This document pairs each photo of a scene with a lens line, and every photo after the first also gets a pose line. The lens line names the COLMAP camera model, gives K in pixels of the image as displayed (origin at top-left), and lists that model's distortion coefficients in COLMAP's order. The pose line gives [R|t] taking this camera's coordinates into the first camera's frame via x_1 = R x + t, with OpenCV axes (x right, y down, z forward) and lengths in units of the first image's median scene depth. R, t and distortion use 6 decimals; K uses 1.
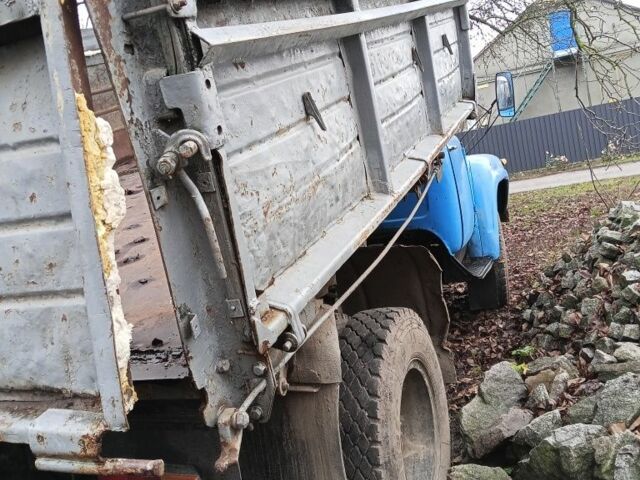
lens RADIAL K [[676.7, 0, 320.0], [0, 676.7, 240.0], [0, 0, 1]] dist [0.123629, -0.380387]
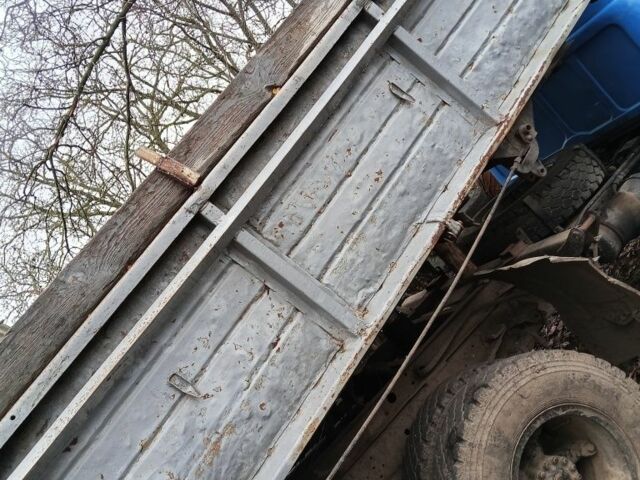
lens RADIAL K [[676.7, 0, 320.0], [0, 676.7, 240.0], [0, 0, 1]] dist [0.123629, -0.380387]
pose [[0.625057, -0.359297, -0.692971, 0.787368], [0.528397, 0.848198, 0.036832, -0.248443], [0.574543, -0.389185, 0.720024, 0.309095]]
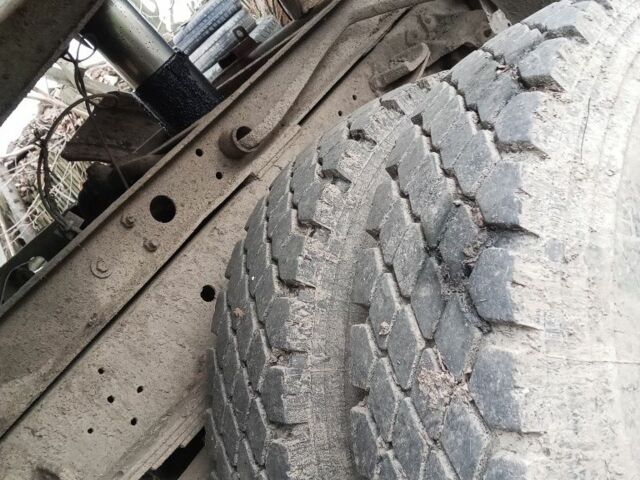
lens RADIAL K [[676.7, 0, 320.0], [0, 676.7, 240.0], [0, 0, 1]] dist [0.123629, -0.380387]
pose [[0.832774, -0.301286, -0.464450, 0.149228], [0.468913, 0.829841, 0.302463, 0.062695], [0.294292, -0.469670, 0.832347, 0.850561]]
